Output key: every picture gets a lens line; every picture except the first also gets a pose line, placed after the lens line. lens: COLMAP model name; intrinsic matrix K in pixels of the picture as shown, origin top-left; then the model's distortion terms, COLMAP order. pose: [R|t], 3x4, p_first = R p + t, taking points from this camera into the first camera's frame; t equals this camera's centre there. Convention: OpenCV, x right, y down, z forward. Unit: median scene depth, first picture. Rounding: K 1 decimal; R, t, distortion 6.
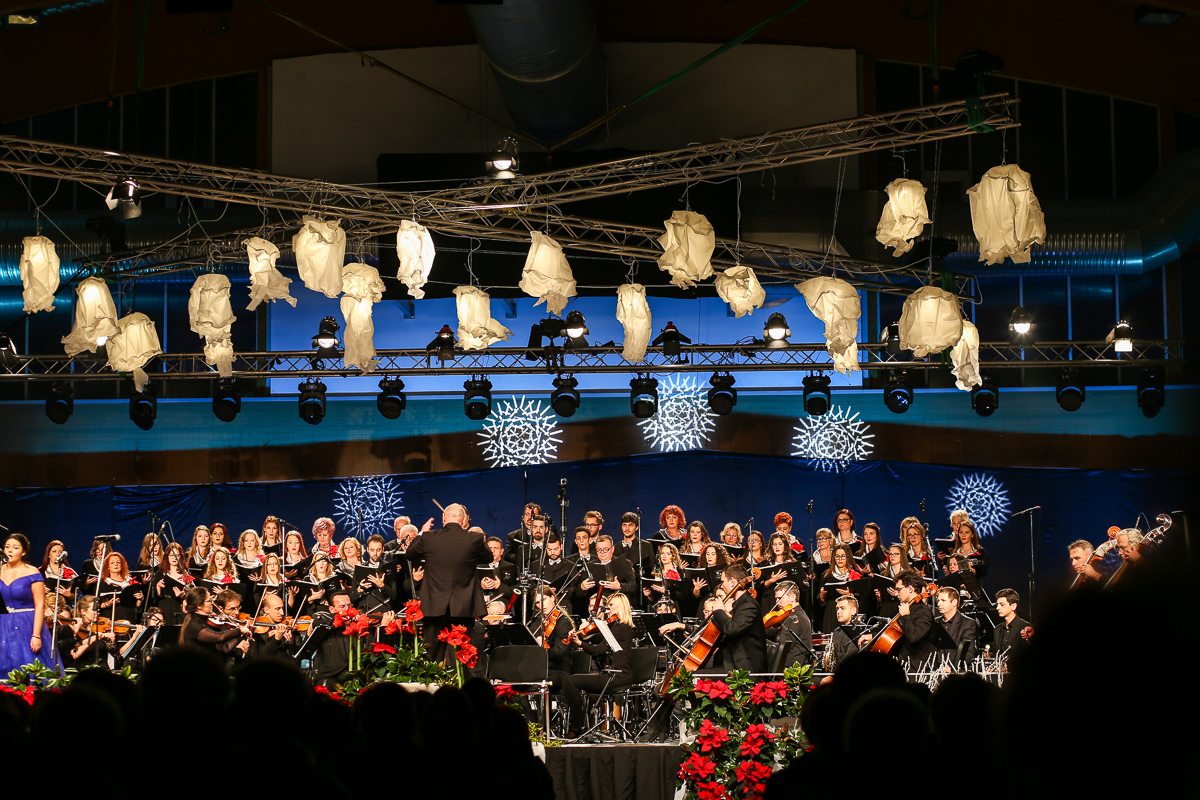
lens RADIAL K [[2872.7, 0, 600.0], [0, 2872.7, 400.0], [0, 0, 1]] dist [-0.052593, -1.757025]
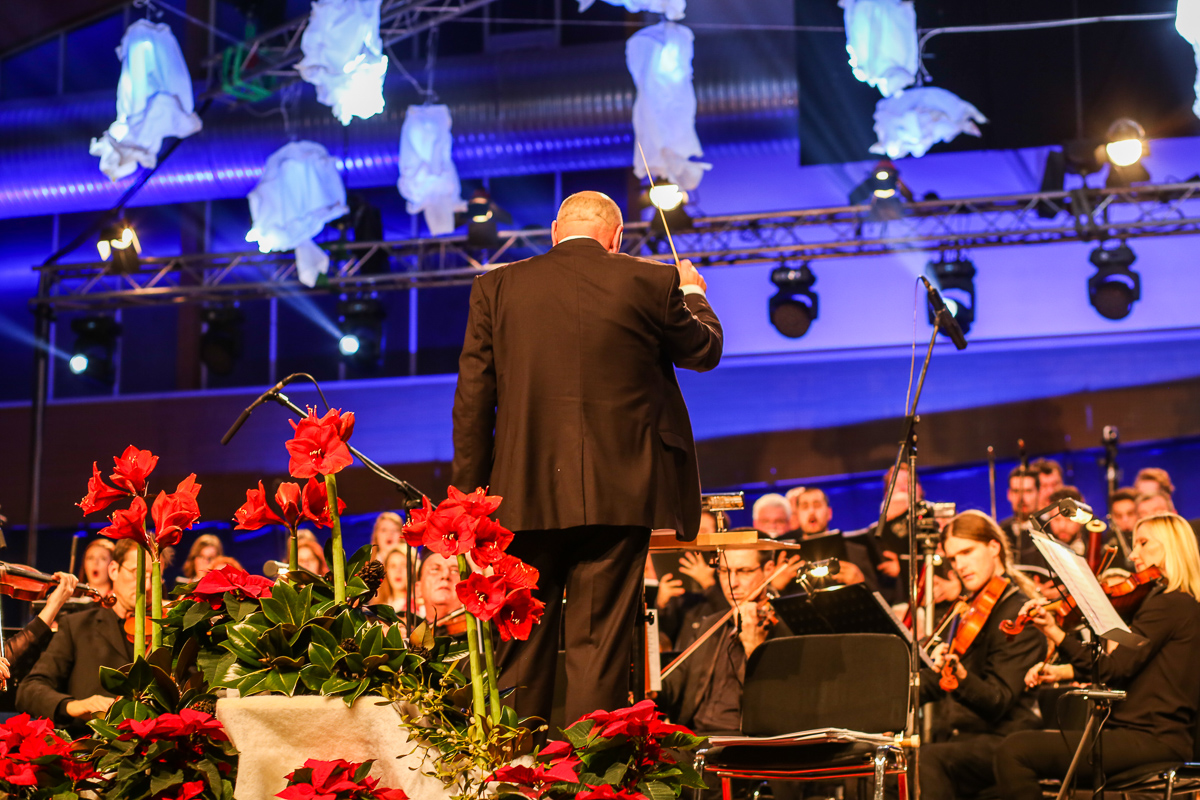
lens RADIAL K [[2887.8, 0, 602.2], [0, 2887.8, 379.6], [0, 0, 1]] dist [-0.152224, -0.299318]
pose [[0.972436, -0.039704, -0.229763, 0.019806], [0.021882, 0.996586, -0.079605, 0.065182], [0.232139, 0.072383, 0.969986, 0.527476]]
